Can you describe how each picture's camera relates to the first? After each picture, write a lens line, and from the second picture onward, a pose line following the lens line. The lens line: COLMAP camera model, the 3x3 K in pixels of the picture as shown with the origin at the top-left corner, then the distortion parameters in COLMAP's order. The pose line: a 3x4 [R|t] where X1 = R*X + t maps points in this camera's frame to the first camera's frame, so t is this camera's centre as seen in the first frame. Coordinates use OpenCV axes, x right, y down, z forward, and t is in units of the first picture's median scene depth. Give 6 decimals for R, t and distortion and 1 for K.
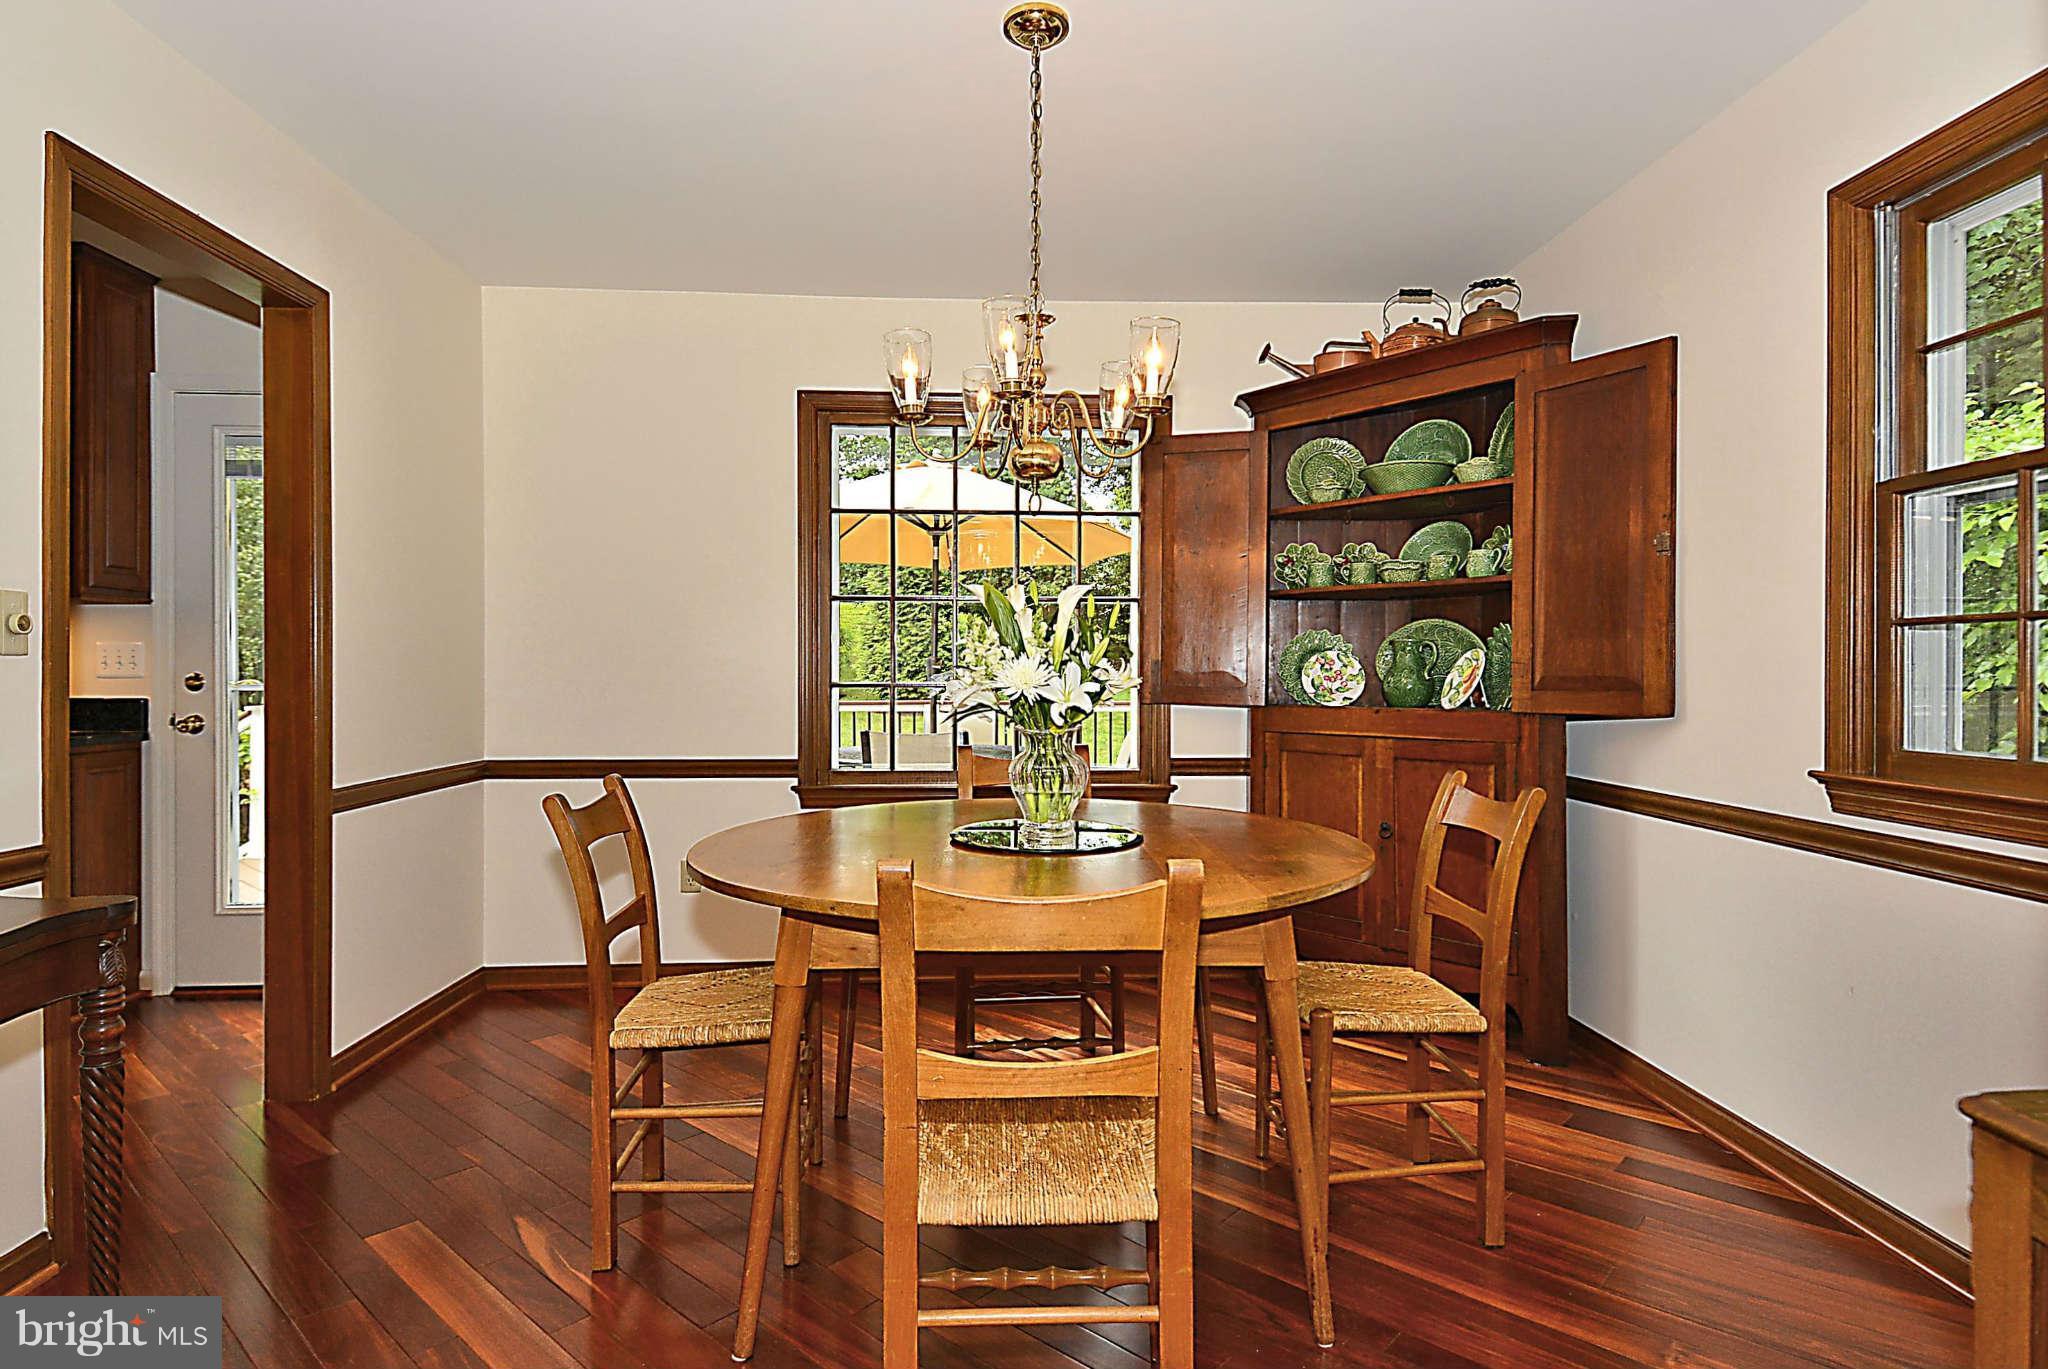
lens RADIAL K [[1101.2, 0, 1036.5], [0, 1101.2, 672.0], [0, 0, 1]] dist [0.067323, -0.041103]
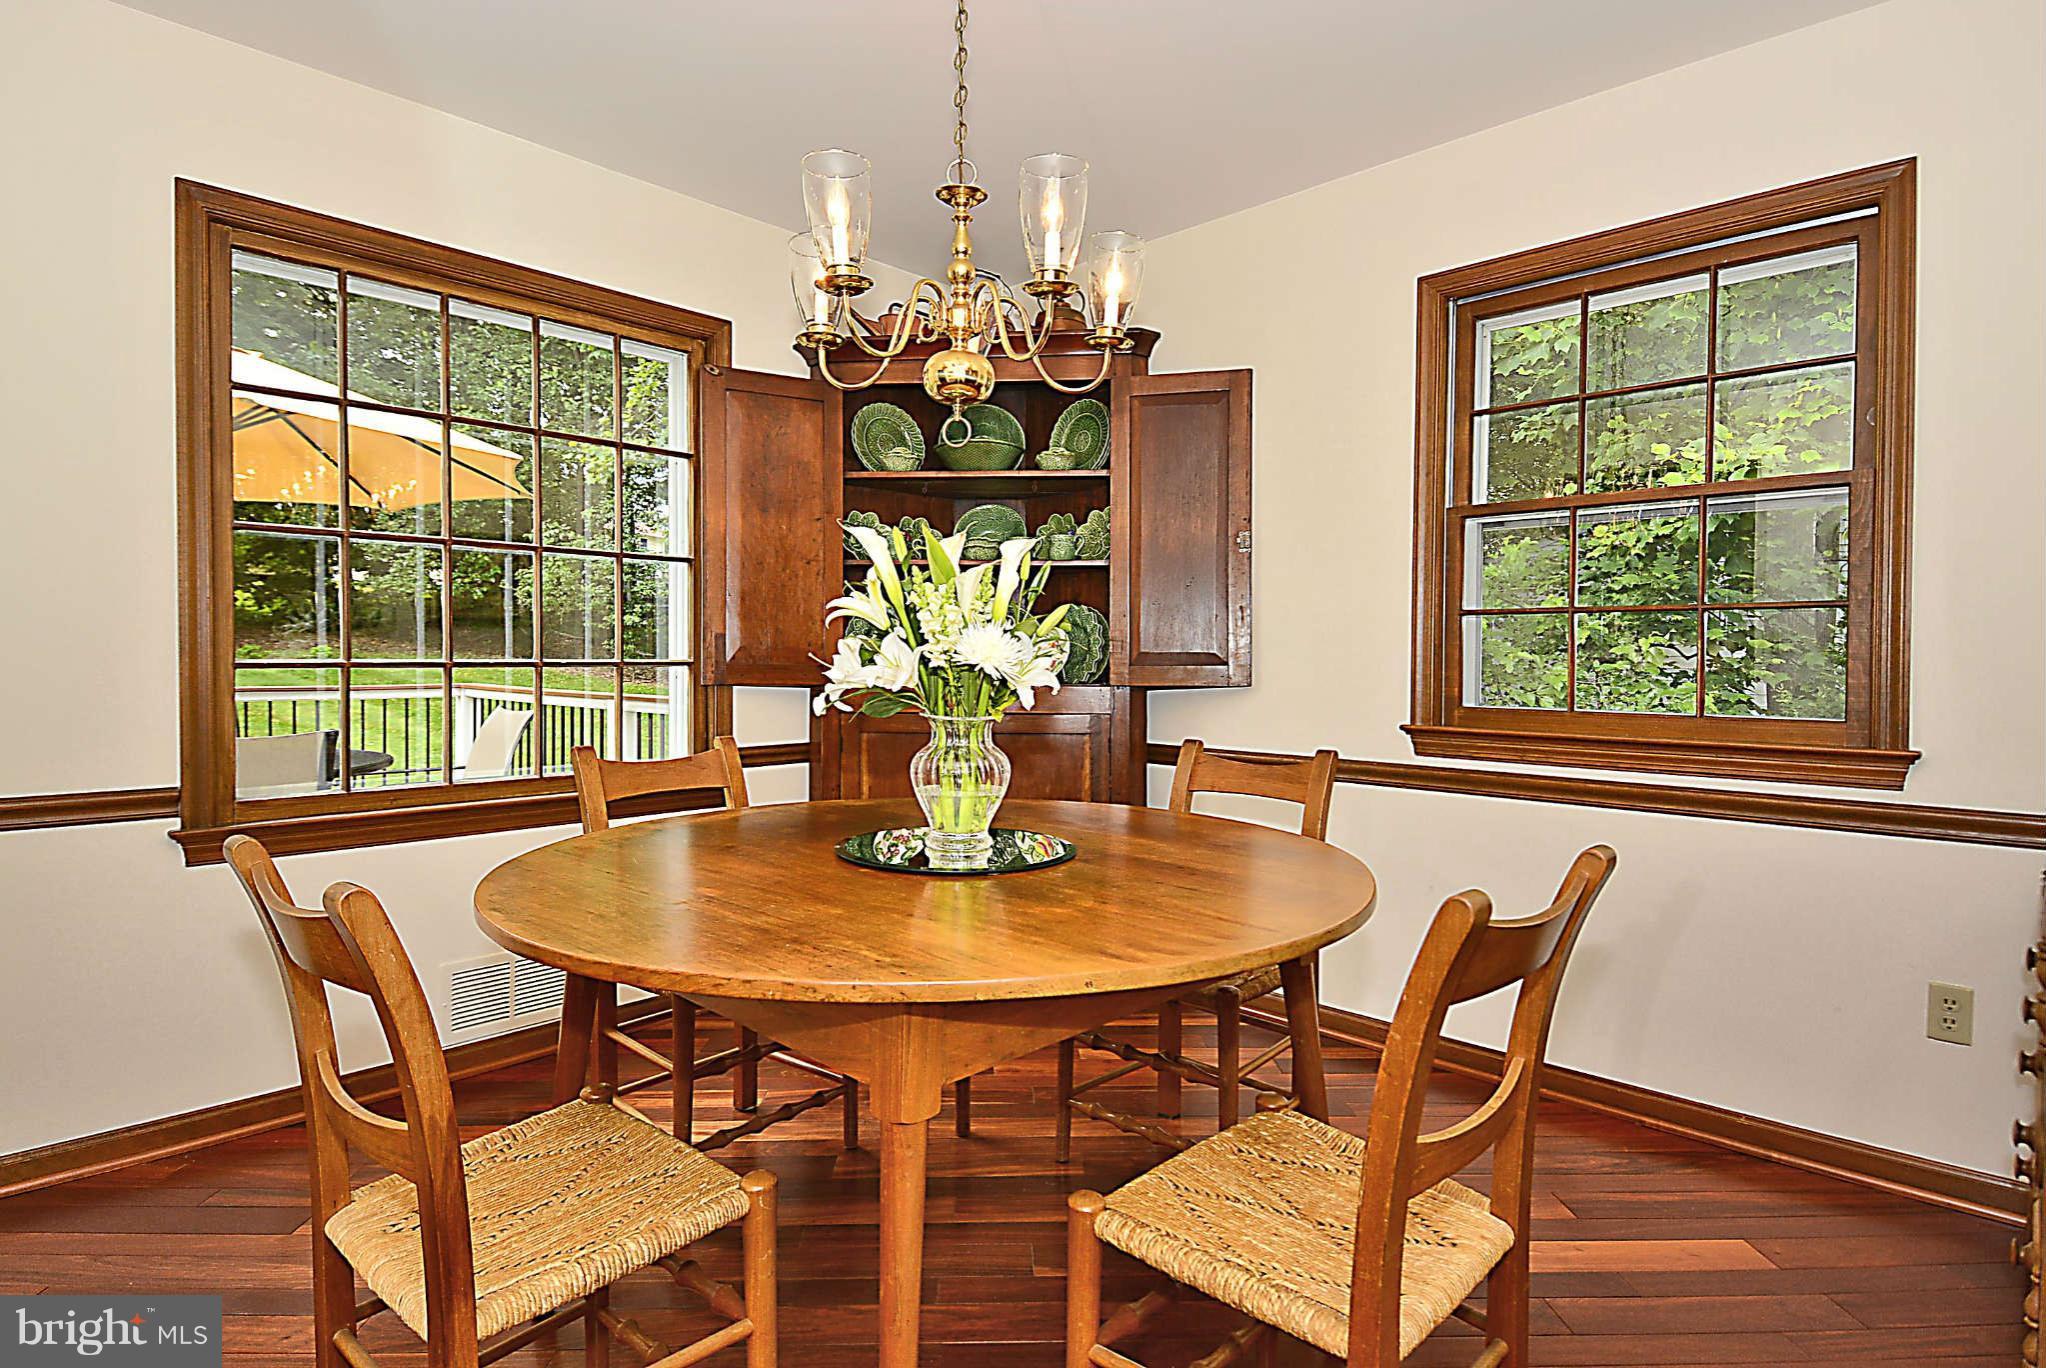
lens RADIAL K [[1100.1, 0, 1035.4], [0, 1100.1, 671.5], [0, 0, 1]] dist [0.067323, -0.041103]
pose [[0.717965, -0.010757, 0.695997, -0.380755], [-0.004081, 0.999798, 0.019663, 0.001378], [-0.696068, -0.016957, 0.717776, 0.278857]]
